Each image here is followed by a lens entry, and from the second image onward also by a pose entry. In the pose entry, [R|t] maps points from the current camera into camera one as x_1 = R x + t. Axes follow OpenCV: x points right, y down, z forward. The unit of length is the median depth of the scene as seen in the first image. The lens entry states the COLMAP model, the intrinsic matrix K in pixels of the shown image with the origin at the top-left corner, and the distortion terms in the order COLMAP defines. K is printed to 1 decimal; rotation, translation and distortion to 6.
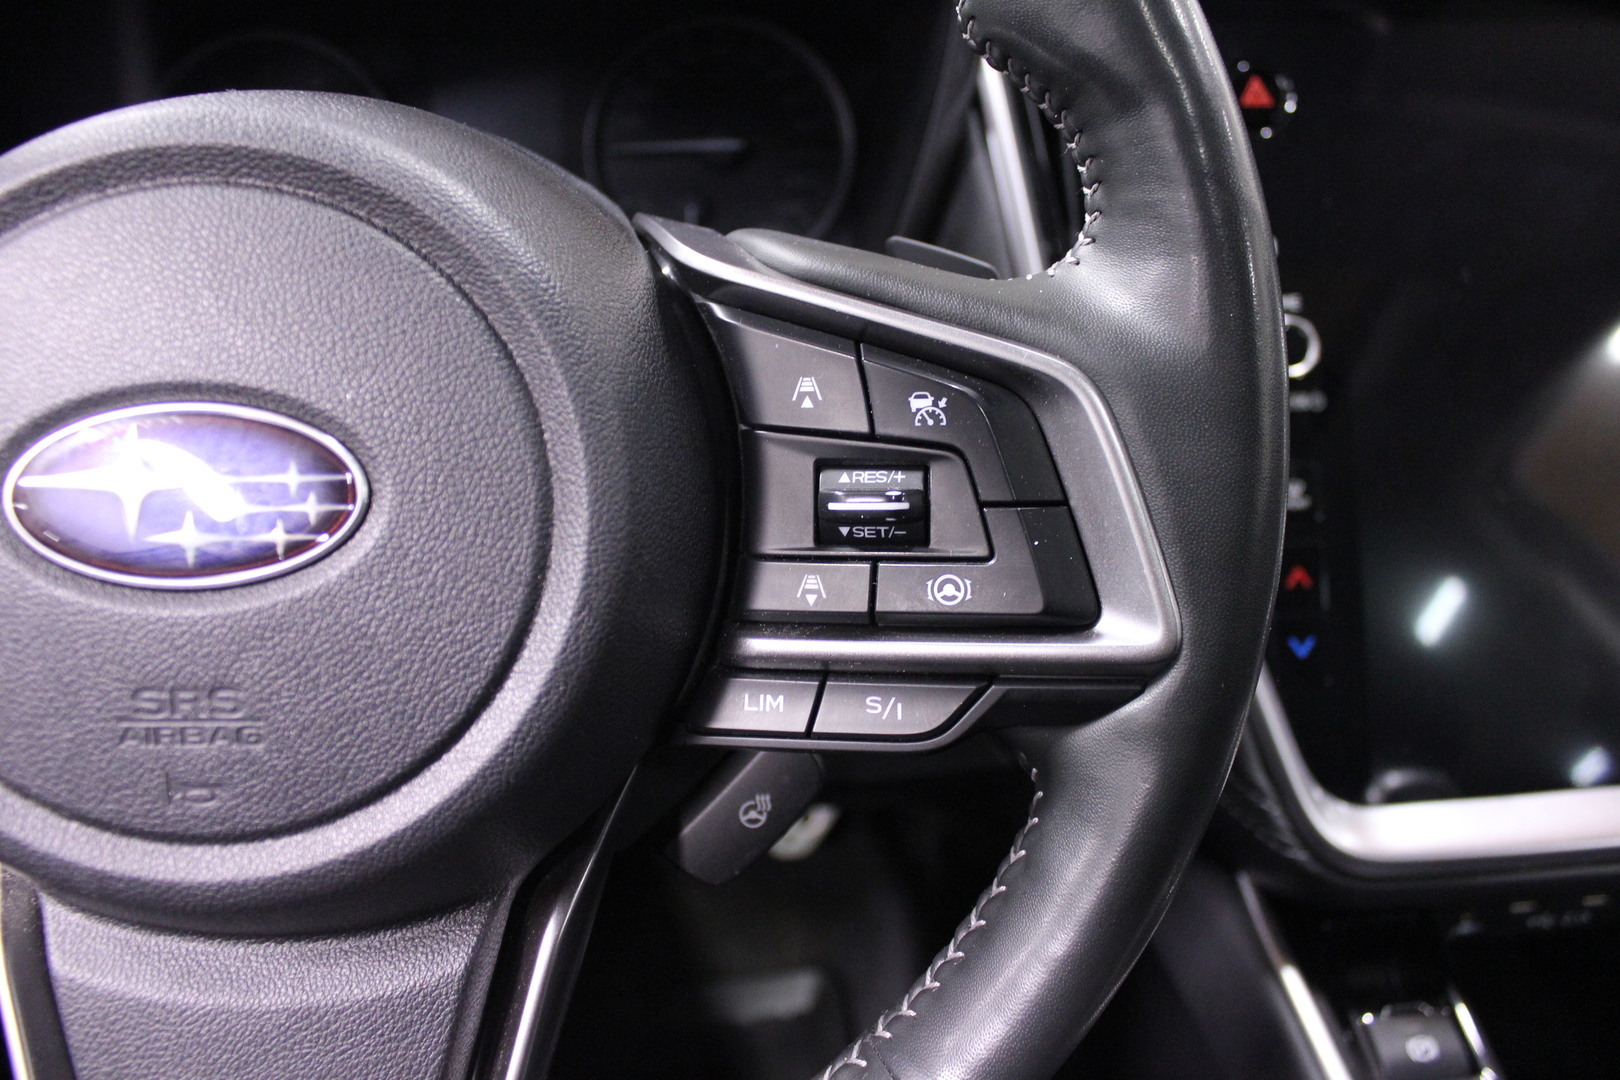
lens RADIAL K [[1305.9, 0, 794.5], [0, 1305.9, 540.6], [0, 0, 1]] dist [-0.143042, 0.078487]
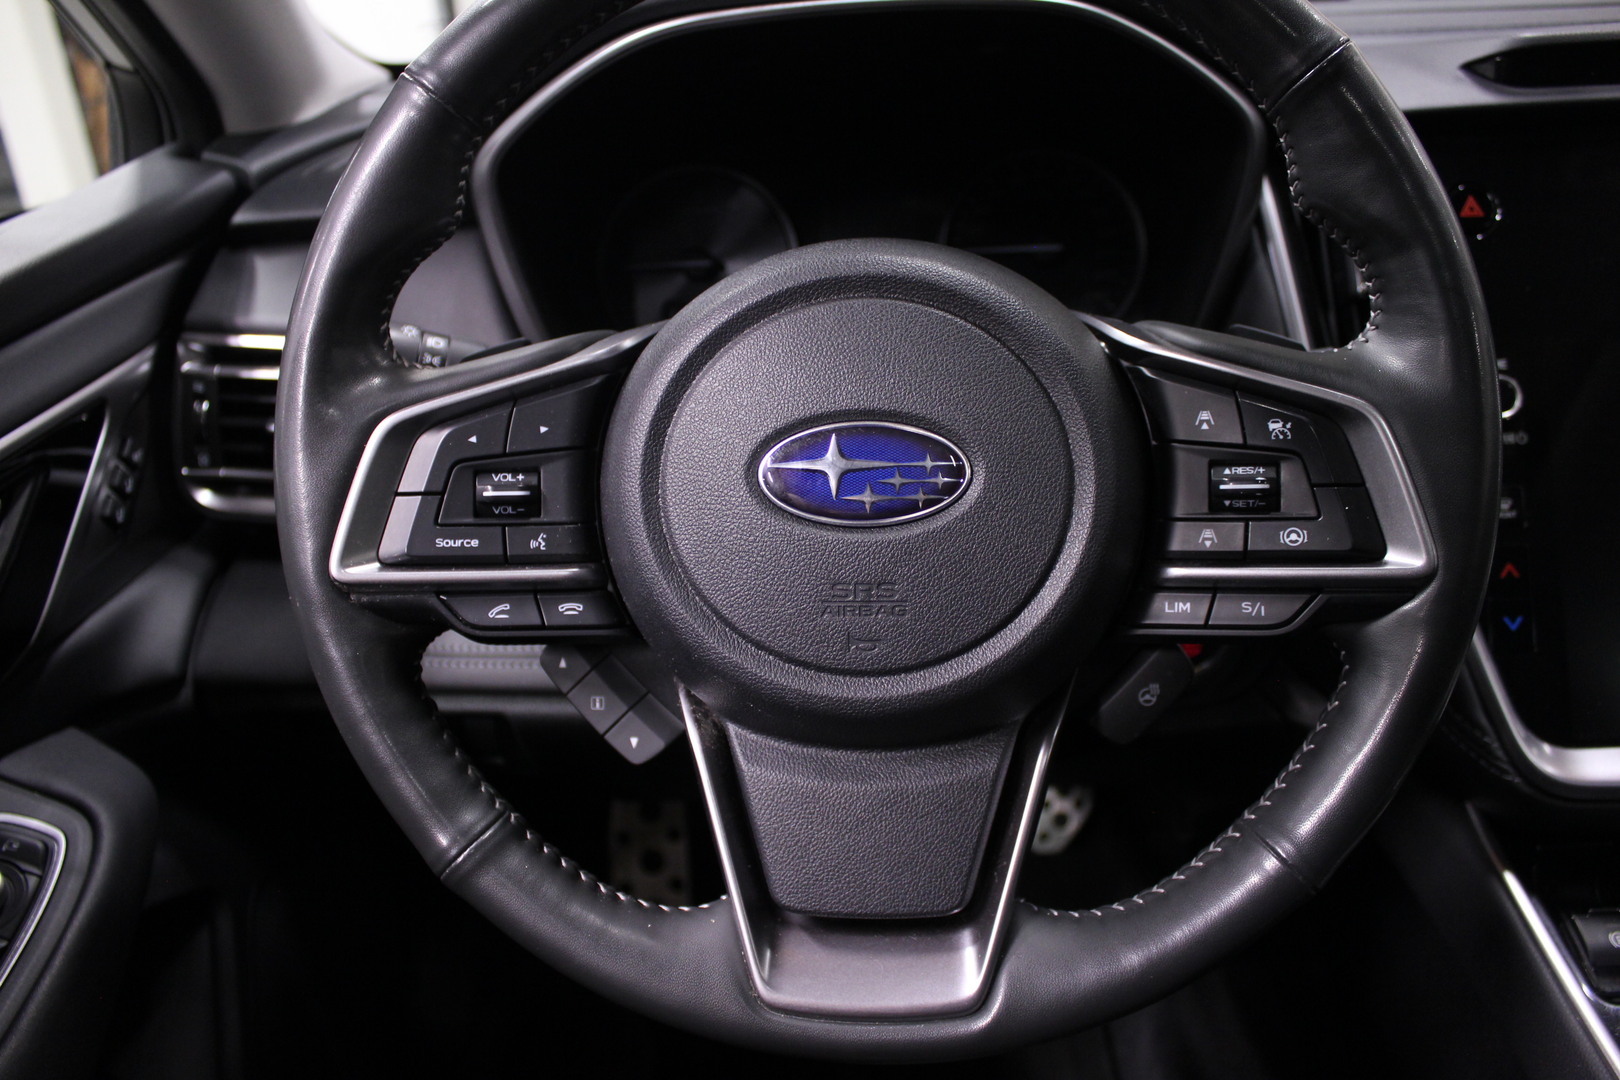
lens RADIAL K [[1305.9, 0, 817.4], [0, 1305.9, 536.2], [0, 0, 1]] dist [-0.143042, 0.078487]
pose [[0.991879, 0.003920, -0.127125, -0.279671], [-0.010719, 0.998545, -0.052843, 0.131424], [0.126733, 0.053776, 0.990478, -0.708390]]
